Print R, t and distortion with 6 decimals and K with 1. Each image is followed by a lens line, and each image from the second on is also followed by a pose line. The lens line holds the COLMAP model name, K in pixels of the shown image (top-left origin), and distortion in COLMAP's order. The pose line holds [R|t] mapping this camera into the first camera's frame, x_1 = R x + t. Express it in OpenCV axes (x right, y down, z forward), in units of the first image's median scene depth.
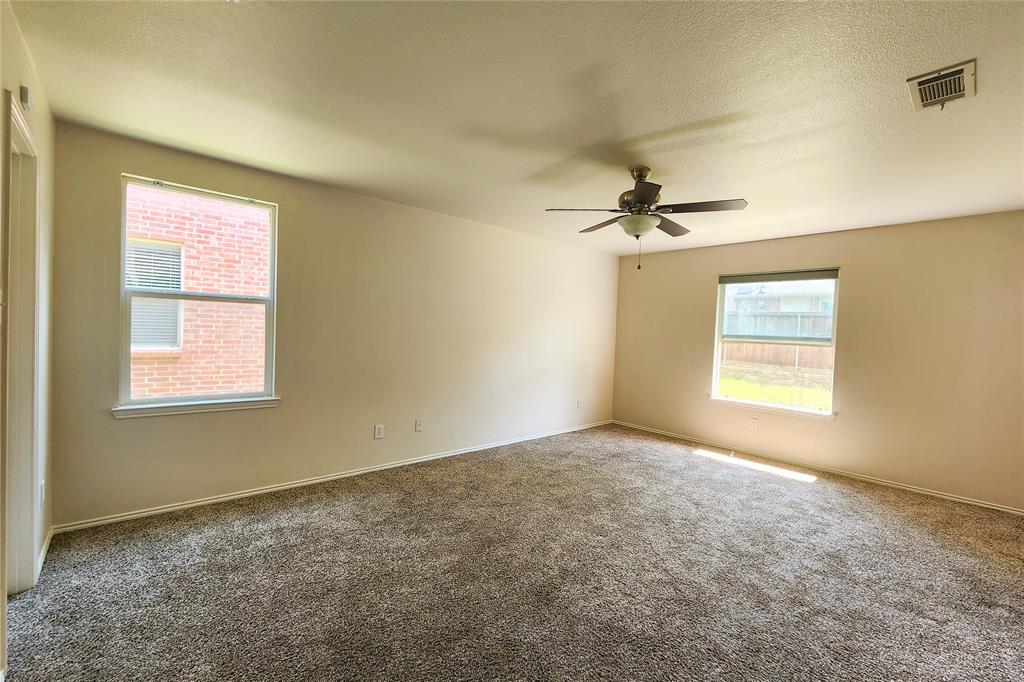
lens RADIAL K [[428.8, 0, 512.0], [0, 428.8, 341.0], [0, 0, 1]] dist [0.000867, 0.000088]
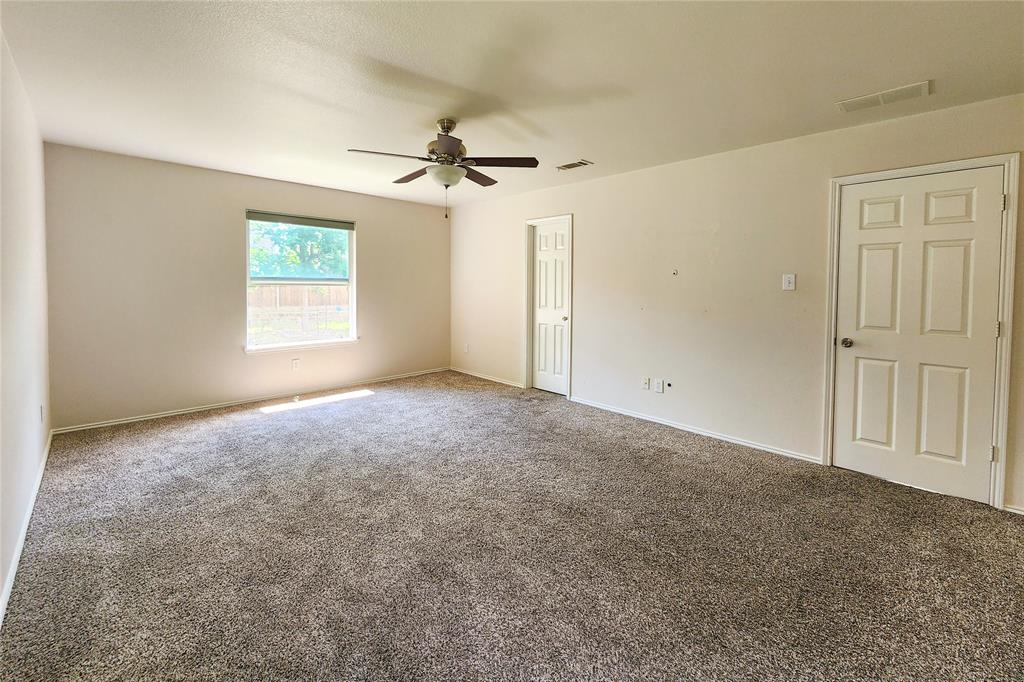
lens RADIAL K [[421.9, 0, 514.7], [0, 421.9, 295.3], [0, 0, 1]] dist [0.001036, -0.000003]
pose [[-0.049534, -0.064311, 0.996700, -0.485497], [0.016054, 0.997745, 0.065177, -0.029156], [-0.998643, 0.019230, -0.048389, 0.577842]]
